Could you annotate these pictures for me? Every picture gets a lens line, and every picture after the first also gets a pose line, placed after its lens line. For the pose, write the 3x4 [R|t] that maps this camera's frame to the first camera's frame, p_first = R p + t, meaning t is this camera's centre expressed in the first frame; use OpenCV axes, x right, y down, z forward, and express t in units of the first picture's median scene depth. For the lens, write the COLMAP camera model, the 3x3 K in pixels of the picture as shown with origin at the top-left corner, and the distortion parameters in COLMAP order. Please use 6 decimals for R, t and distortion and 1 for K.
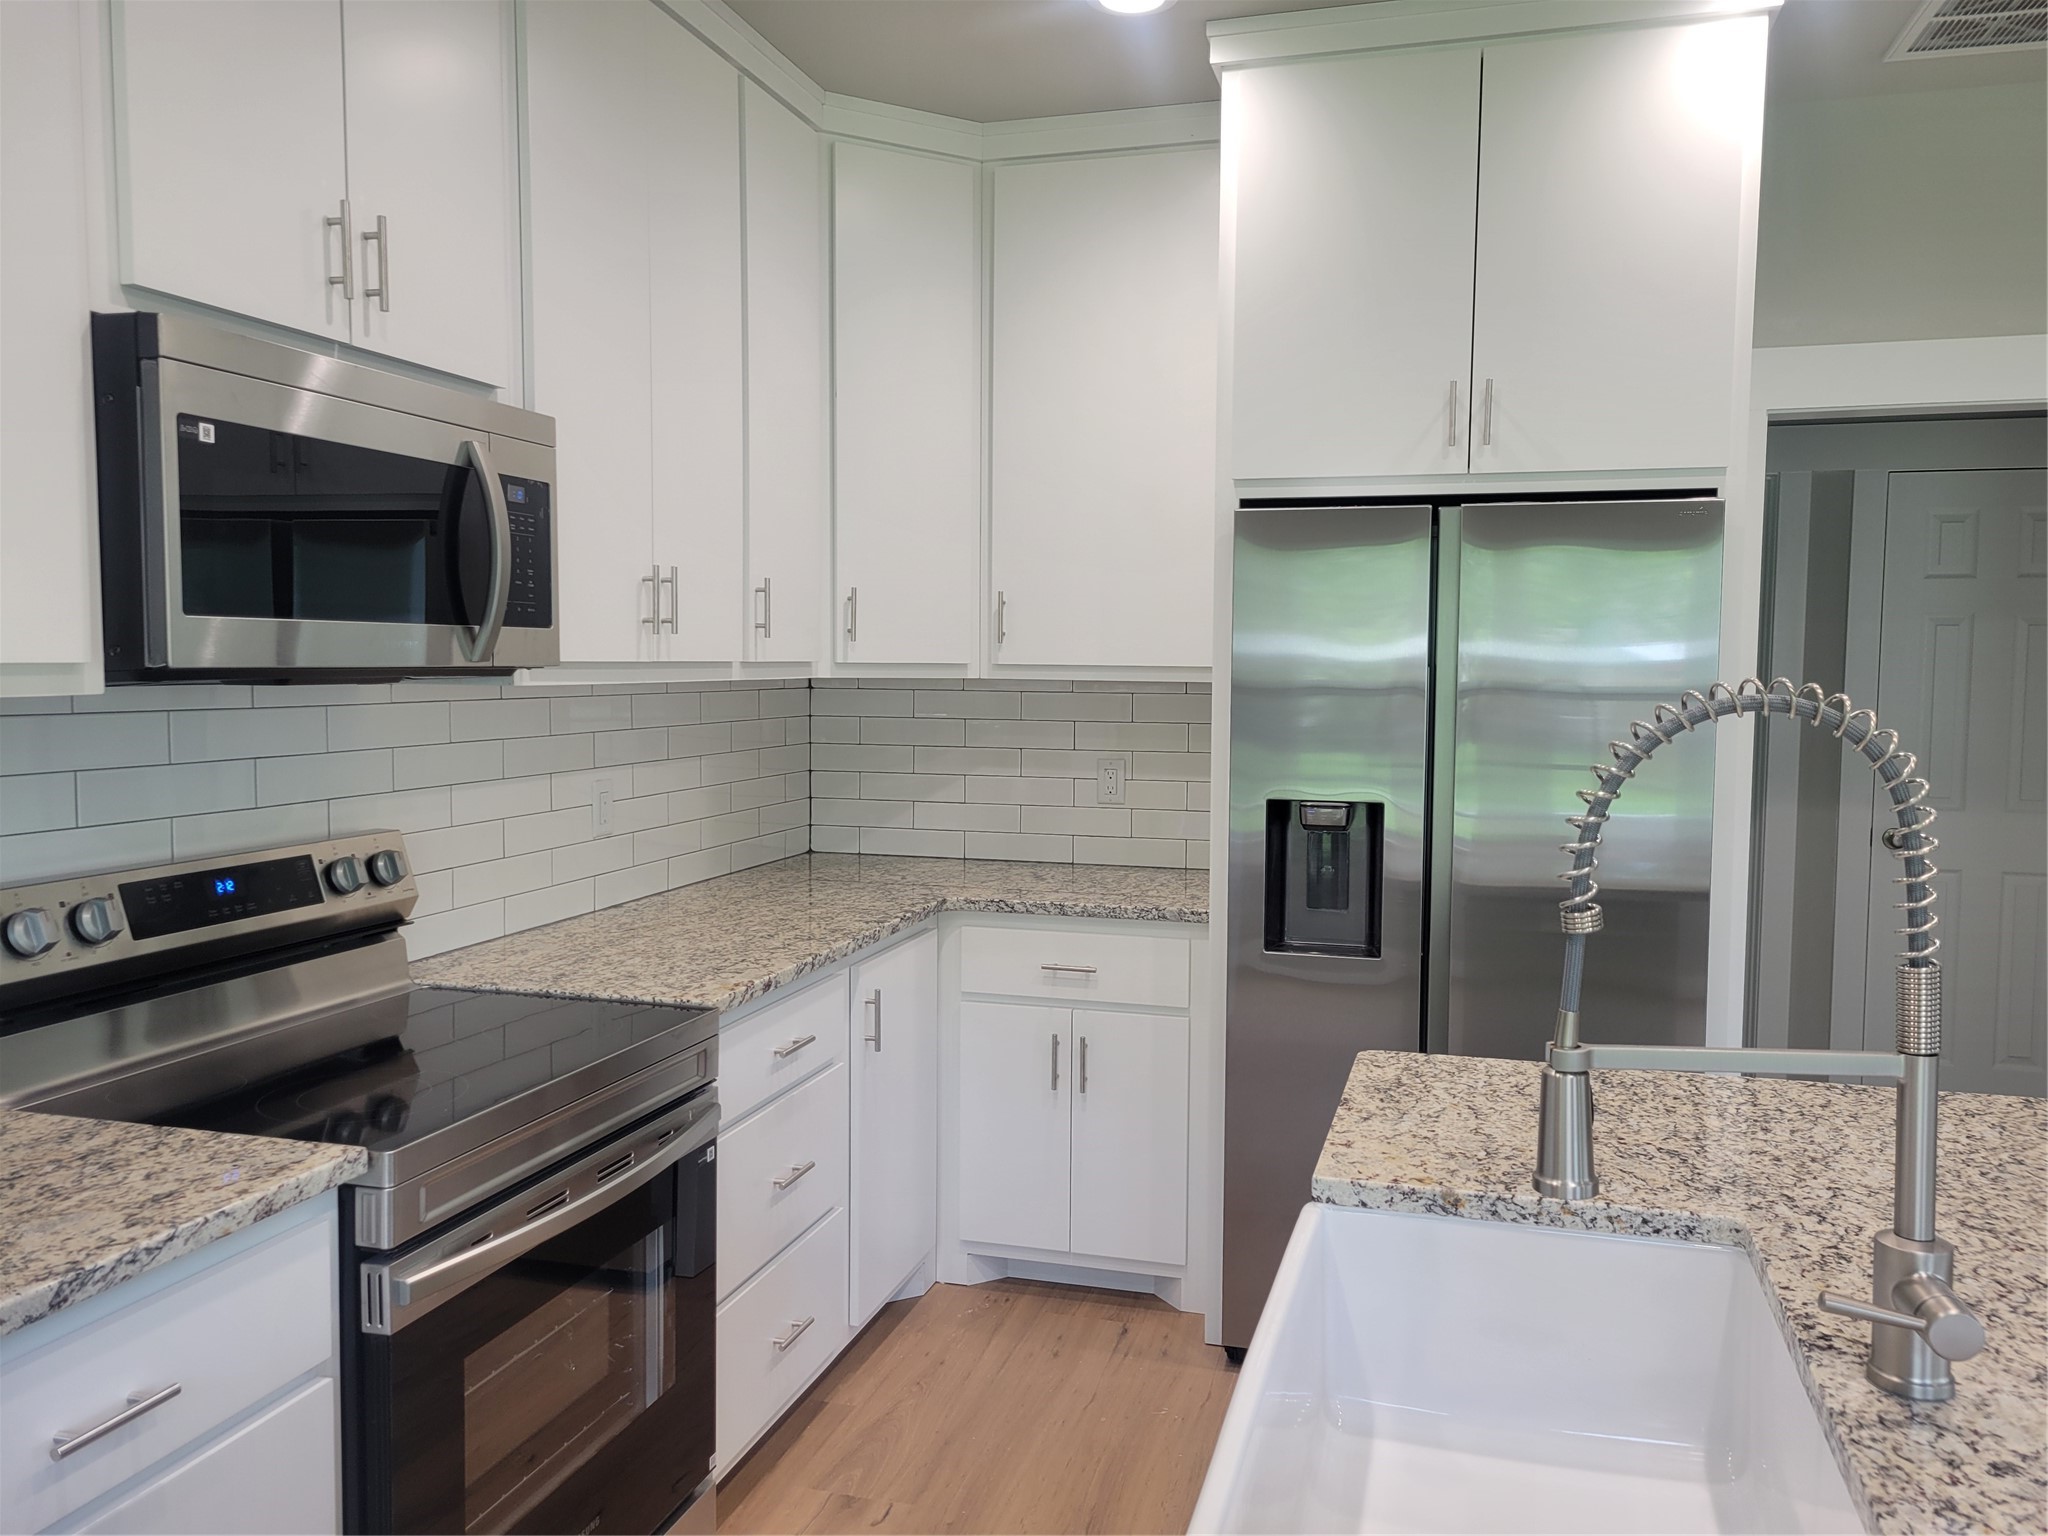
lens RADIAL K [[1537.9, 0, 1025.8], [0, 1537.9, 753.7], [0, 0, 1]] dist [0.045794, -0.020878]
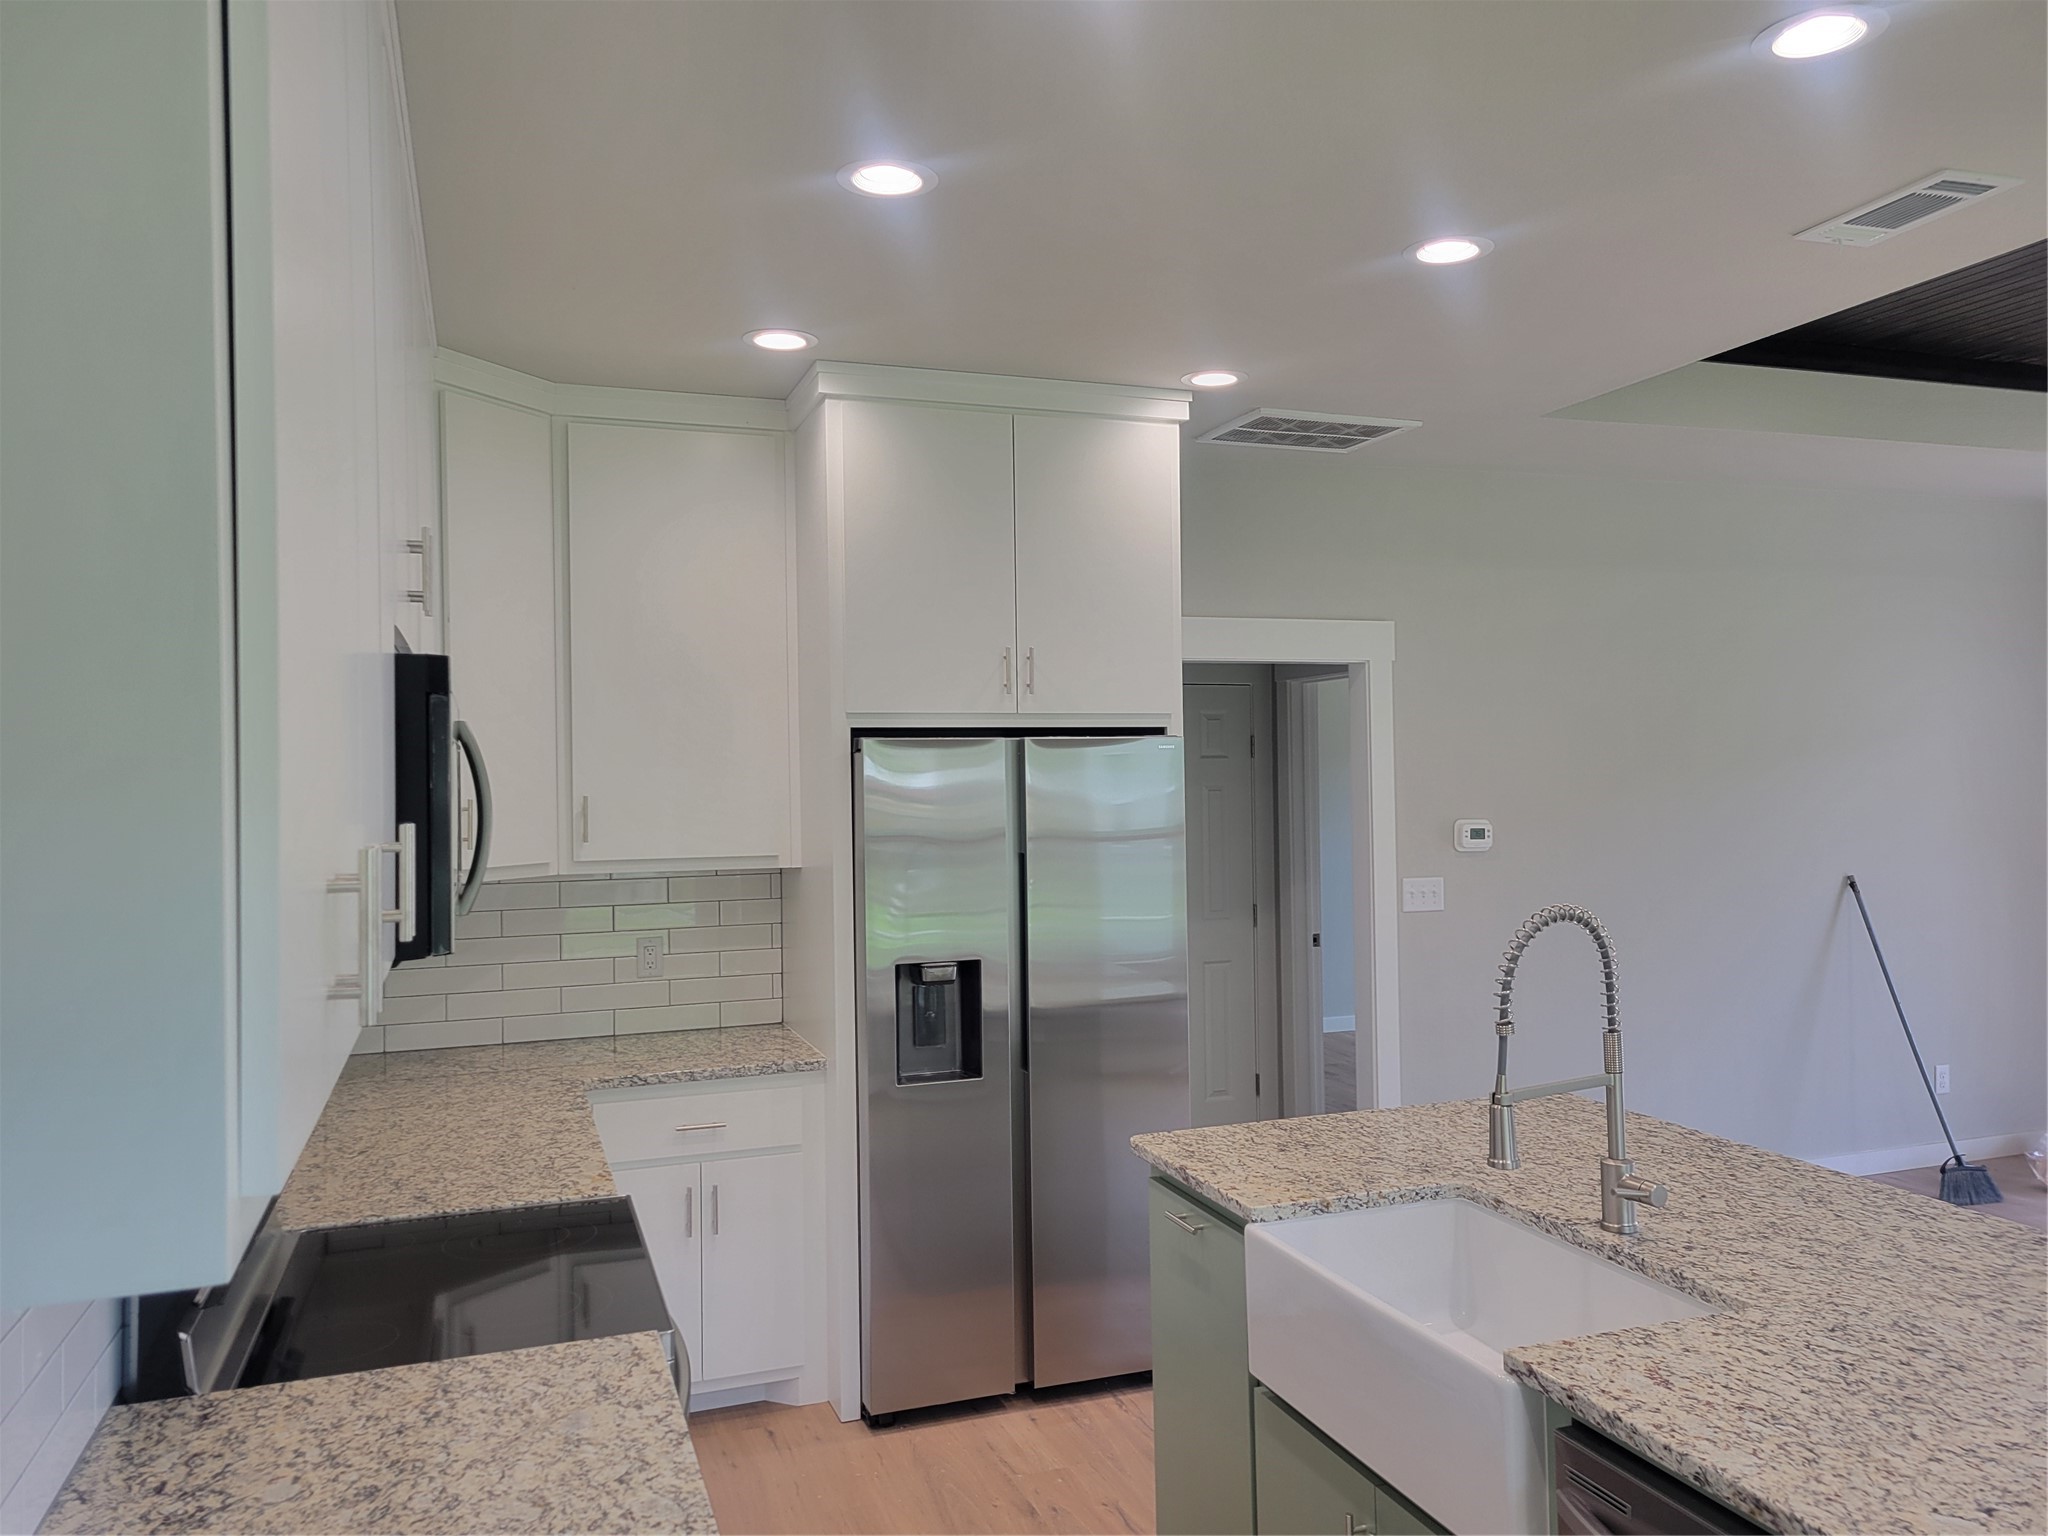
lens RADIAL K [[1537.9, 0, 1038.5], [0, 1537.9, 764.0], [0, 0, 1]] dist [0.045794, -0.020878]
pose [[0.812302, -0.016977, 0.582991, -0.503782], [0.058451, 0.996914, -0.052412, -0.064456], [-0.580301, 0.076650, 0.810787, -0.120183]]
